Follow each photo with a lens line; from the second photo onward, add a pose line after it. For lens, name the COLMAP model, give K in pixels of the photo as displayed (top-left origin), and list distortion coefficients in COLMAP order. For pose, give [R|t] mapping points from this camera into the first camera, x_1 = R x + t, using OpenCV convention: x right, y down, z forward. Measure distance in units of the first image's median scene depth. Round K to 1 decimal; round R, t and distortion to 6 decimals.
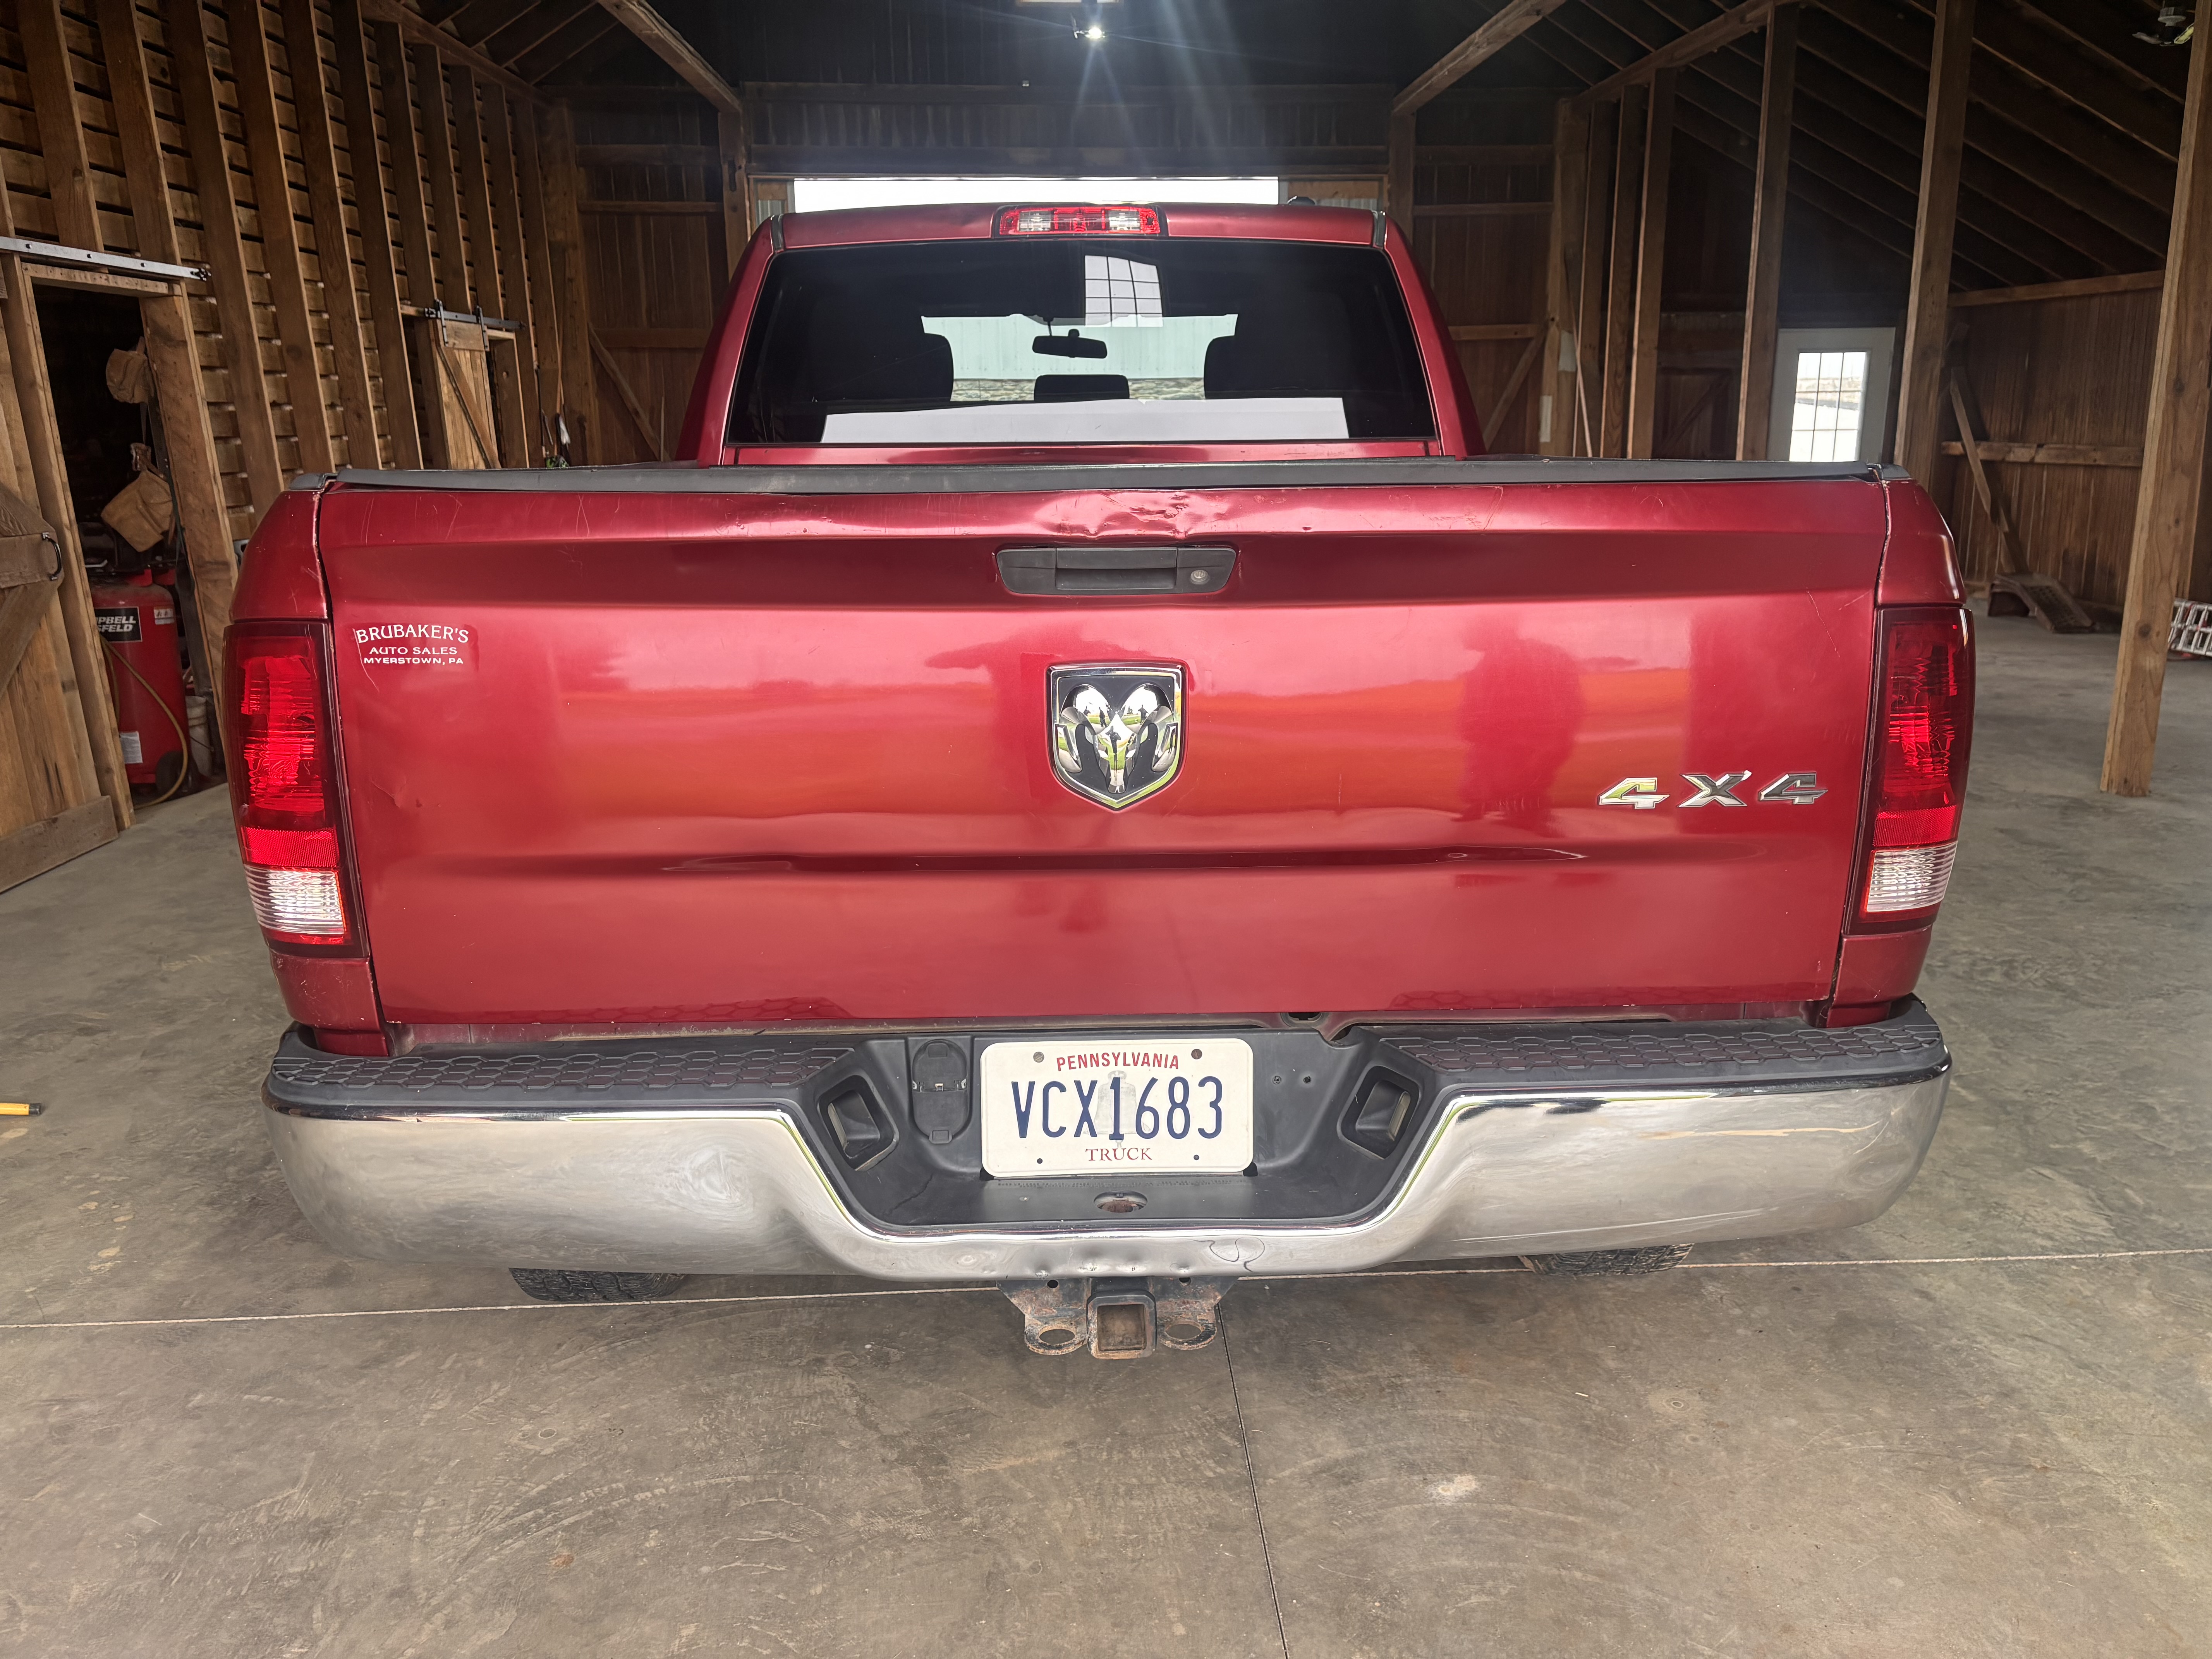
lens RADIAL K [[1683.6, 0, 1103.4], [0, 1683.6, 828.3], [0, 0, 1]] dist [0.061726, -0.064345]
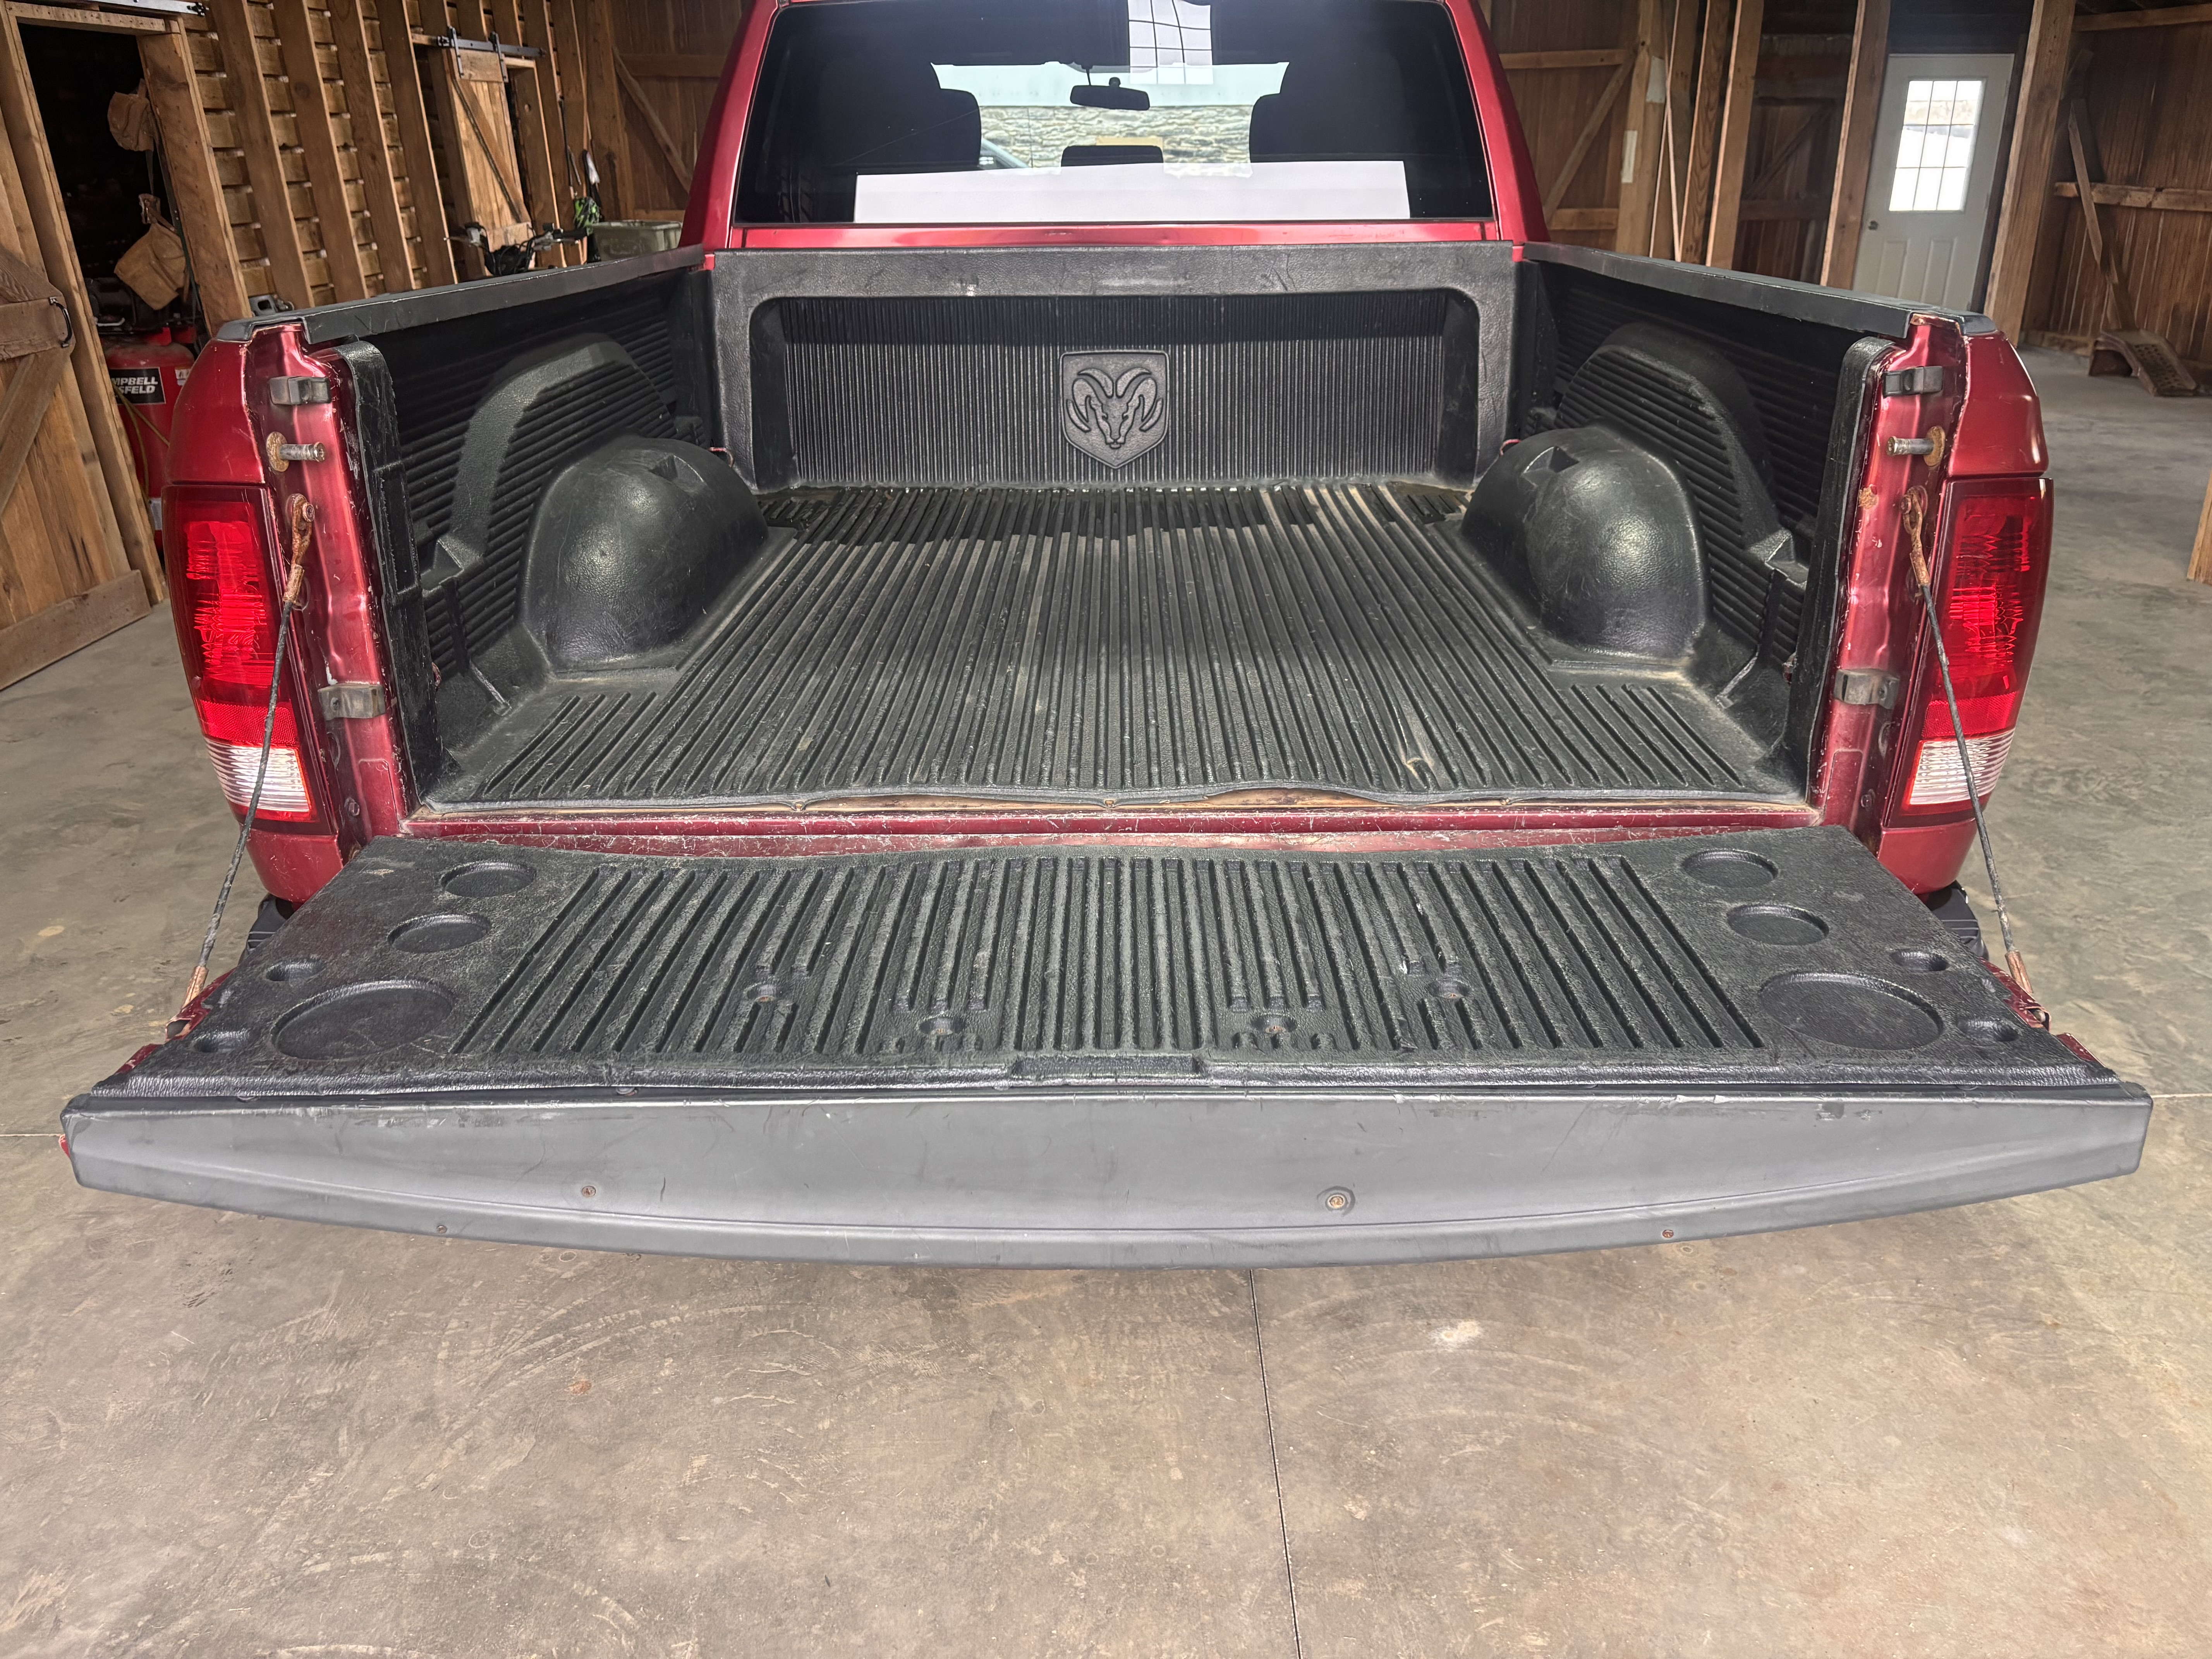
lens RADIAL K [[1683.6, 0, 1111.5], [0, 1683.6, 821.9], [0, 0, 1]] dist [0.061726, -0.064345]
pose [[0.999544, 0.012233, -0.027612, 0.020300], [-0.008132, 0.989540, 0.144028, -0.043581], [0.029085, -0.143738, 0.989188, 0.033434]]
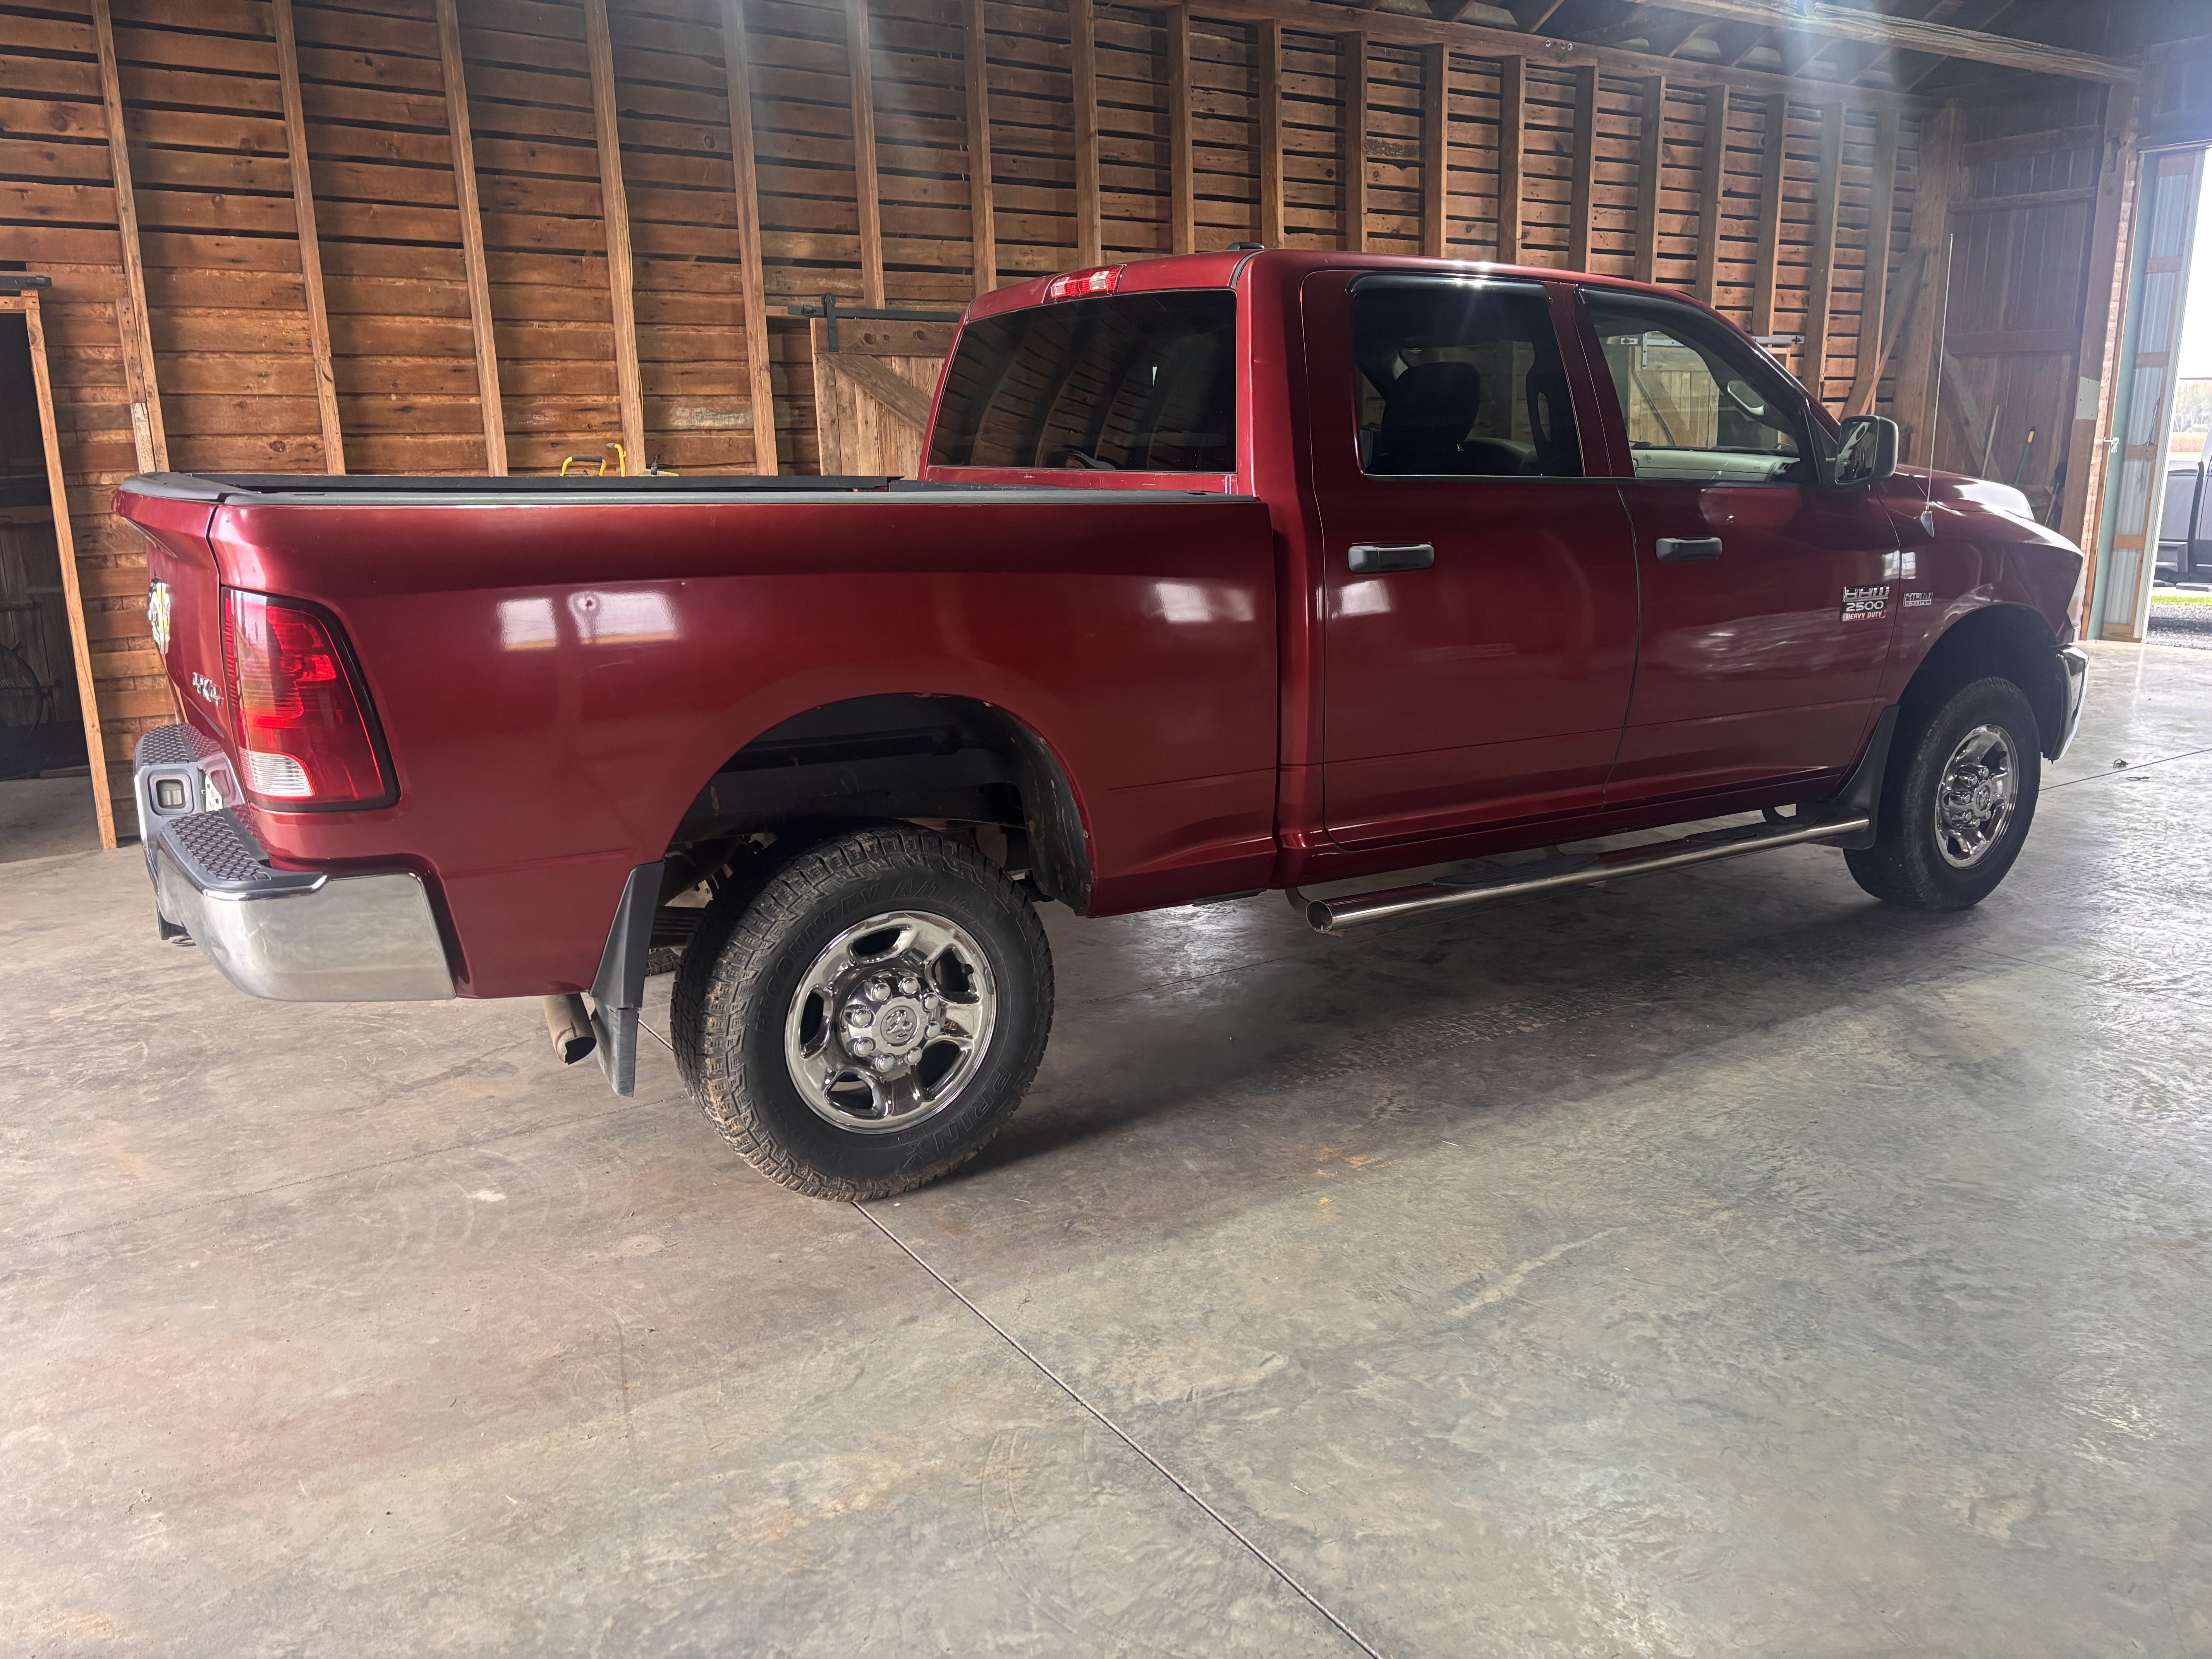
lens RADIAL K [[1683.6, 0, 1114.5], [0, 1683.6, 825.8], [0, 0, 1]] dist [0.061726, -0.064345]
pose [[0.507927, 0.200763, -0.837678, 1.283217], [-0.201717, 0.973143, 0.110918, -0.147614], [0.837449, 0.112636, 0.534783, 0.502835]]
